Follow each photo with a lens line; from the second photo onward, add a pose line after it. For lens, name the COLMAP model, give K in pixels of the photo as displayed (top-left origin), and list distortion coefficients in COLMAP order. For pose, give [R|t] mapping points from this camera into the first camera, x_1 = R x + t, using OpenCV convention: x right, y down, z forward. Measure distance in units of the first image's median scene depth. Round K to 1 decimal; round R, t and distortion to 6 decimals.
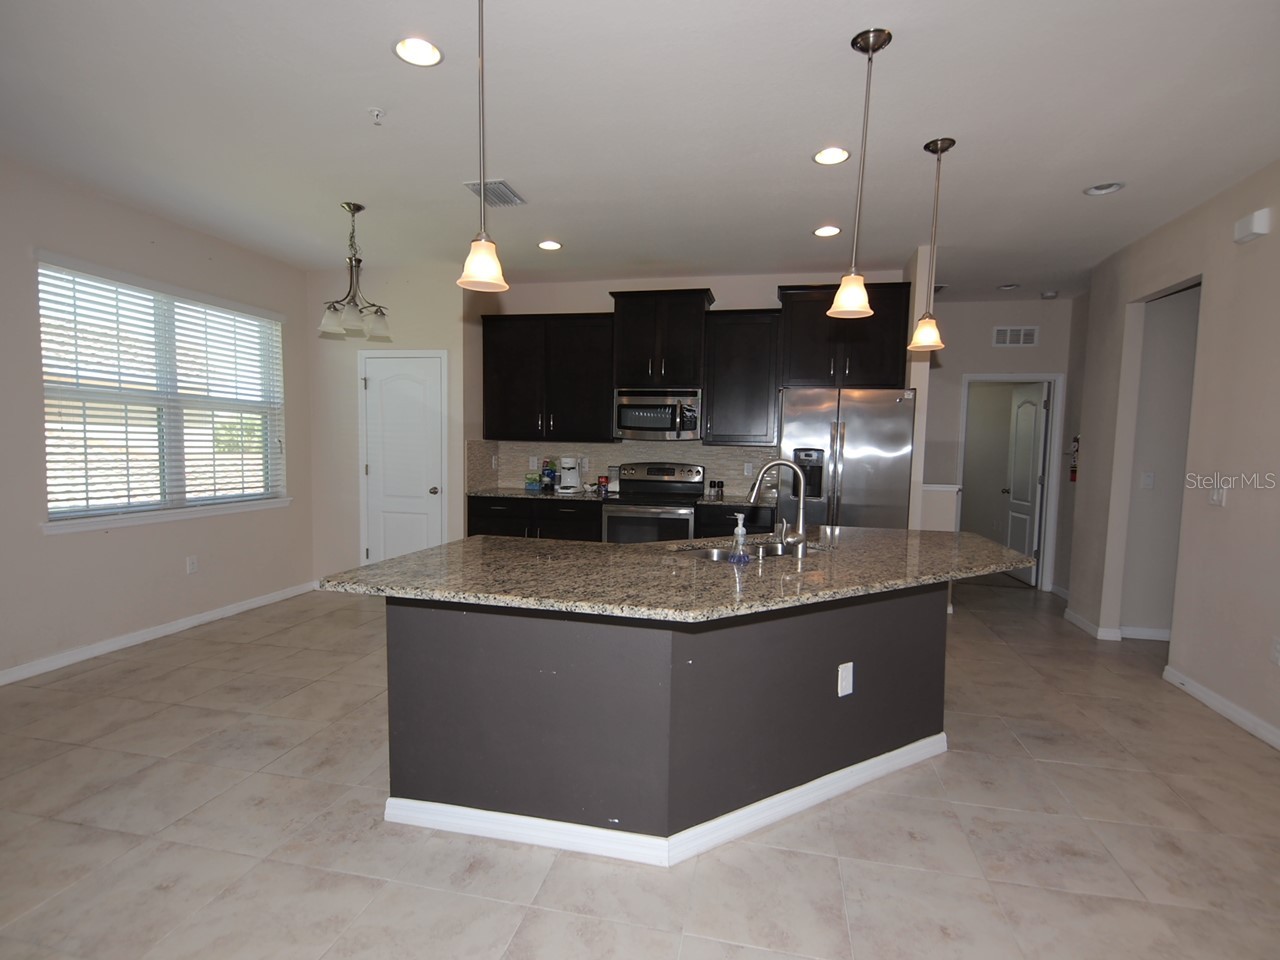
lens RADIAL K [[633.7, 0, 643.1], [0, 633.7, 491.7], [0, 0, 1]] dist [0.014459, -0.015052]
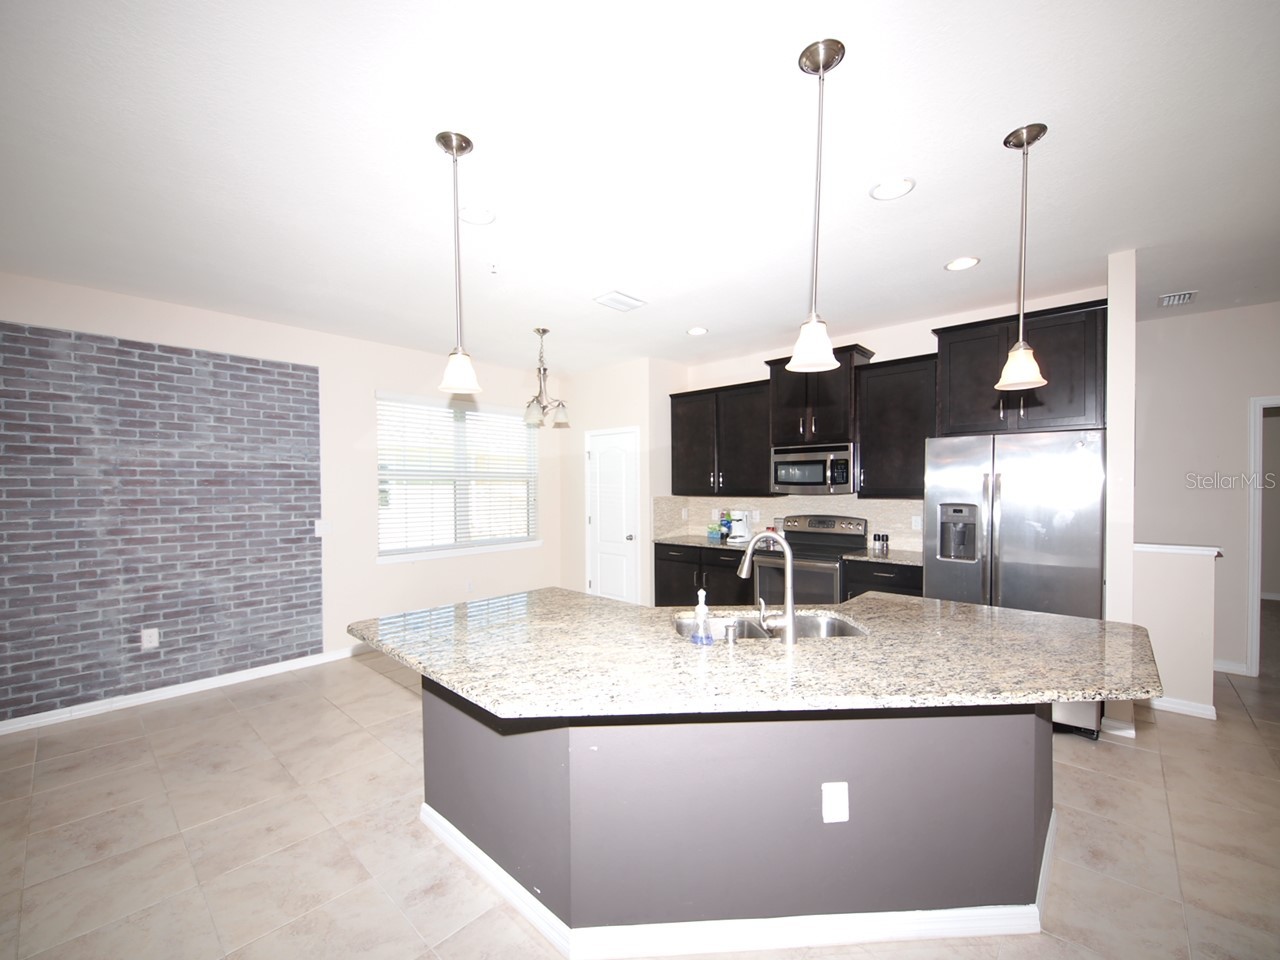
lens RADIAL K [[518.9, 0, 643.6], [0, 518.9, 493.6], [0, 0, 1]] dist [0.006698, -0.009643]
pose [[0.866666, -0.018921, -0.498530, 0.243263], [-0.012611, 0.998130, -0.059805, -0.032837], [0.498730, 0.058118, 0.864807, 0.147912]]
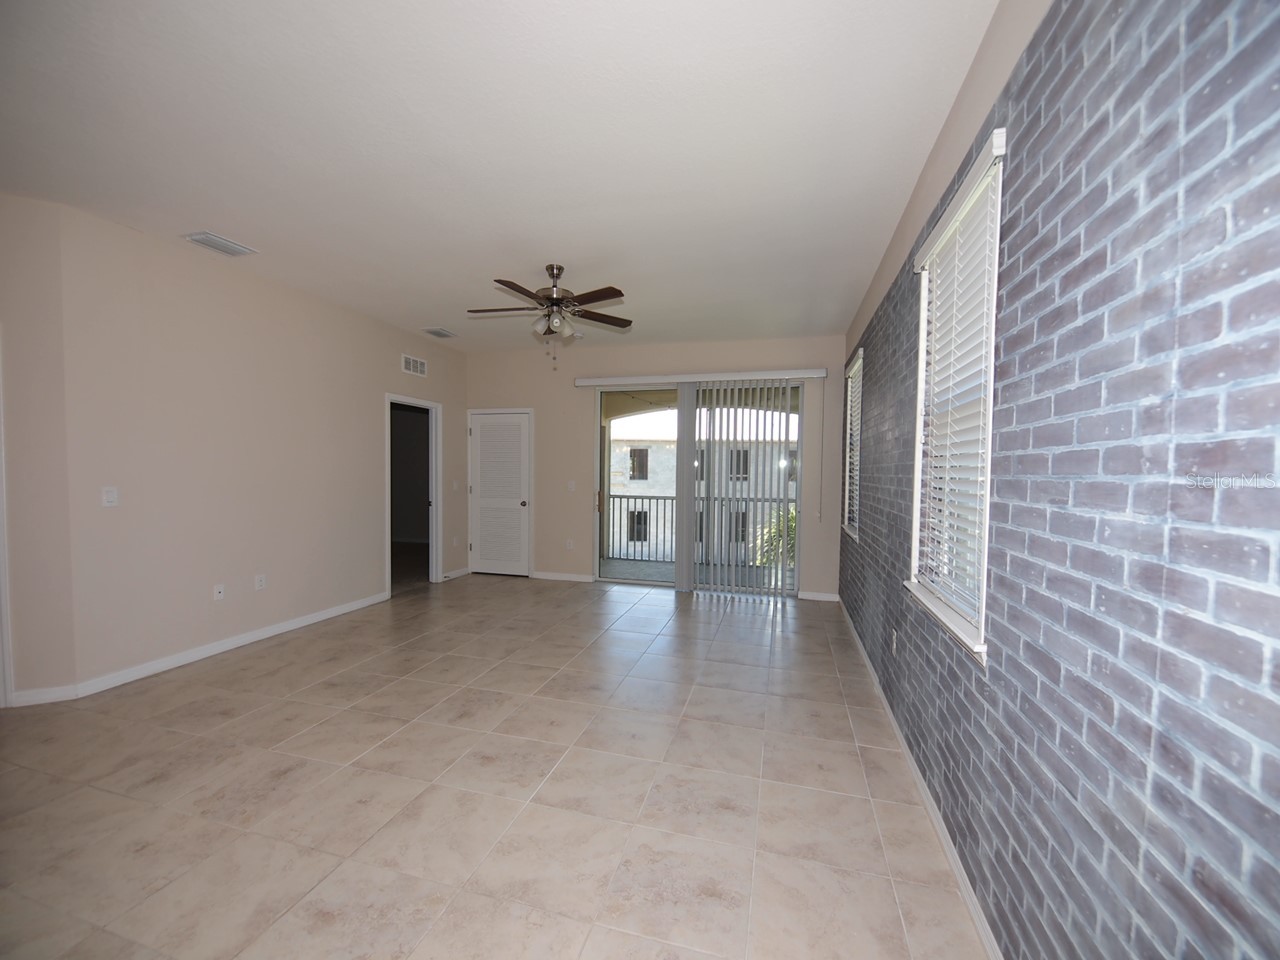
lens RADIAL K [[518.9, 0, 635.6], [0, 518.9, 484.7], [0, 0, 1]] dist [0.006698, -0.009643]
pose [[-0.996812, -0.044657, 0.066117, -0.644780], [-0.037729, 0.994012, 0.102555, -0.058467], [-0.070301, 0.099733, -0.992528, 0.623431]]
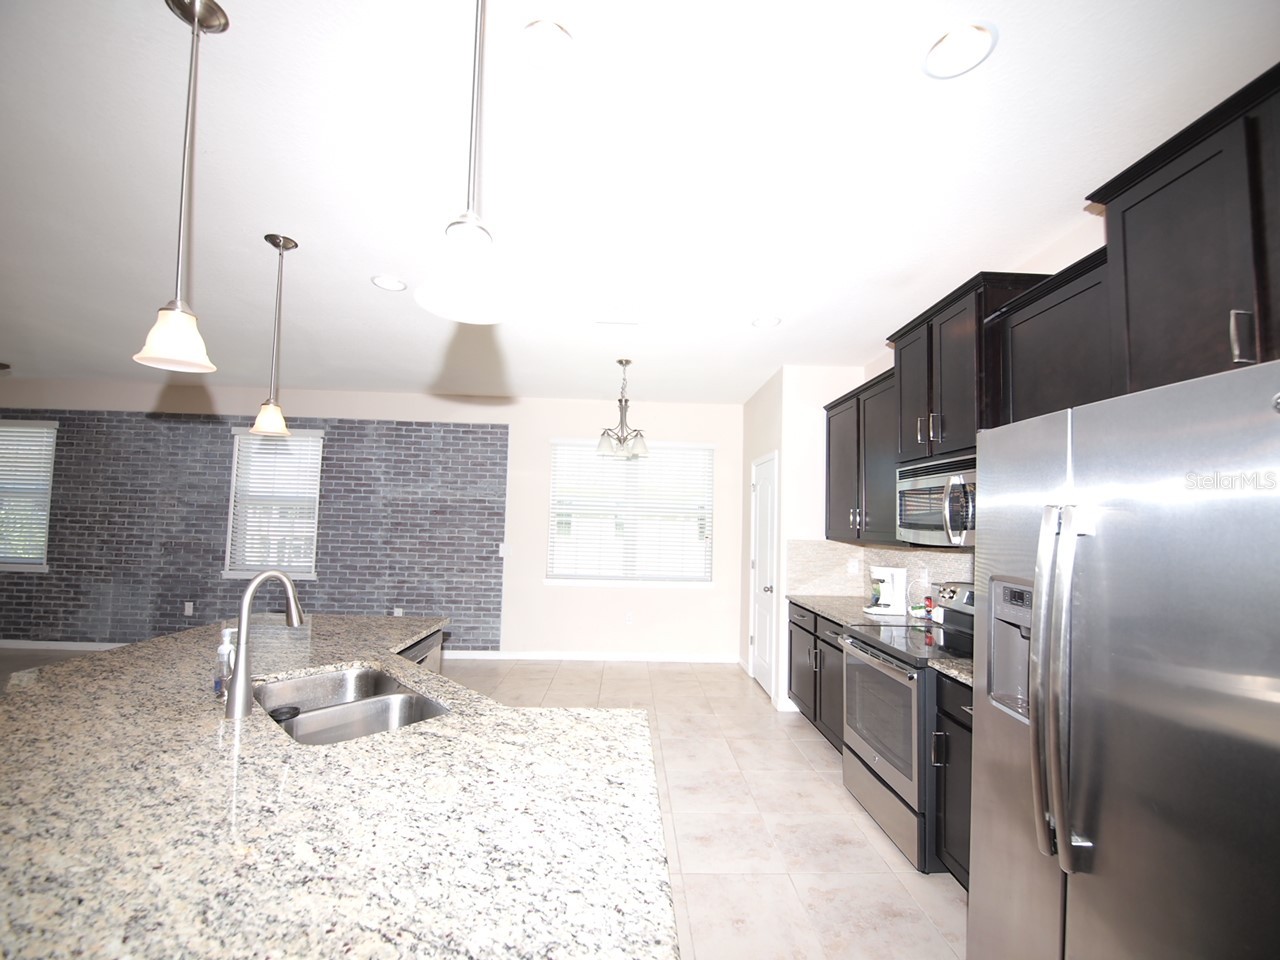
lens RADIAL K [[518.9, 0, 642.8], [0, 518.9, 494.0], [0, 0, 1]] dist [0.006698, -0.009643]
pose [[0.241976, -0.066303, -0.968014, 0.510392], [-0.091849, 0.991617, -0.090879, -0.069374], [0.965925, 0.110901, 0.233857, 0.707938]]
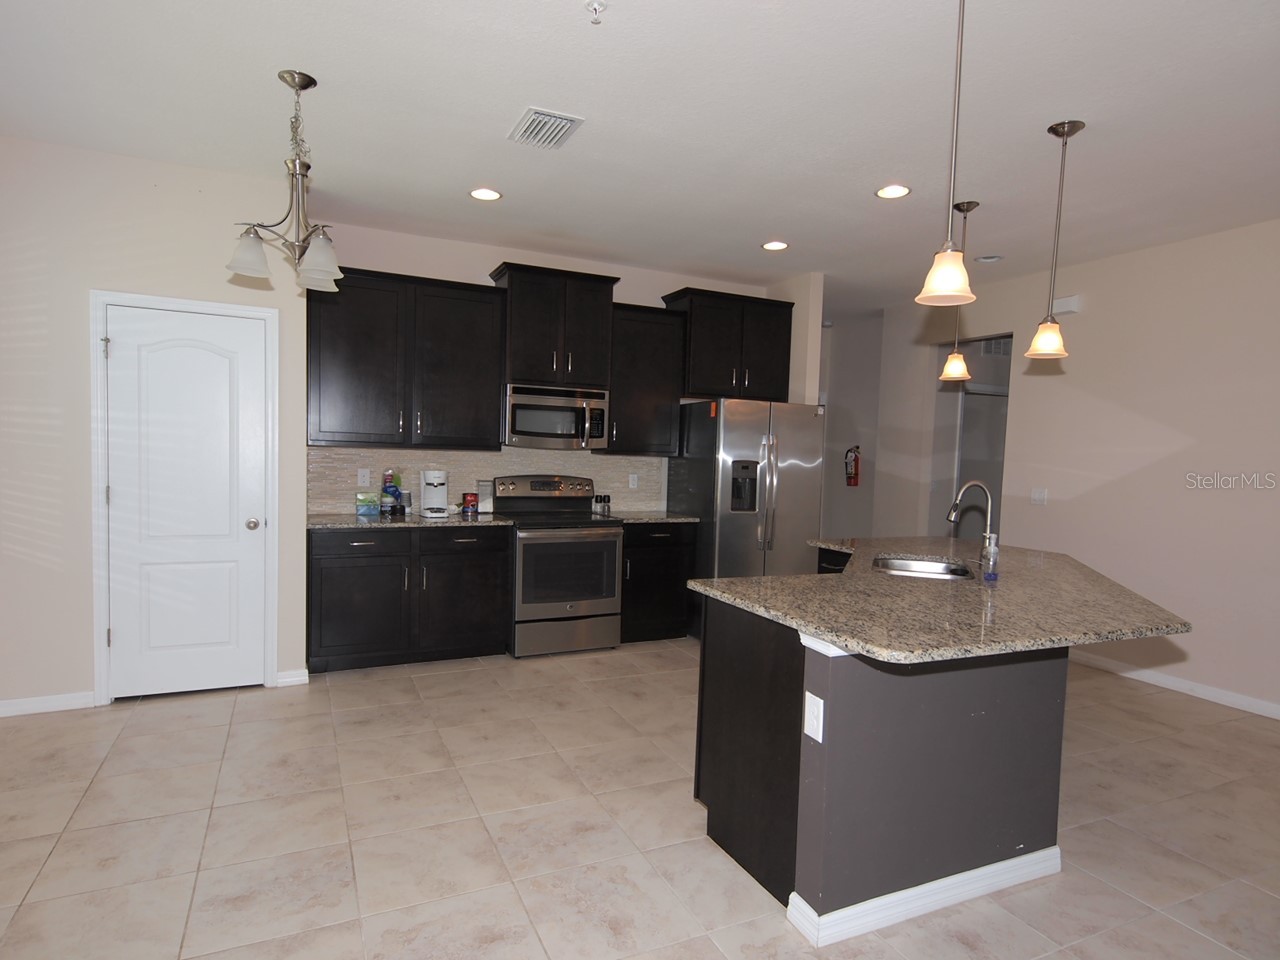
lens RADIAL K [[731.5, 0, 641.7], [0, 731.5, 492.9], [0, 0, 1]] dist [0.021832, -0.015786]
pose [[0.795169, -0.029704, 0.605660, -0.556052], [0.030883, 0.999487, 0.008473, -0.032756], [-0.605601, 0.011967, 0.795678, 0.195187]]
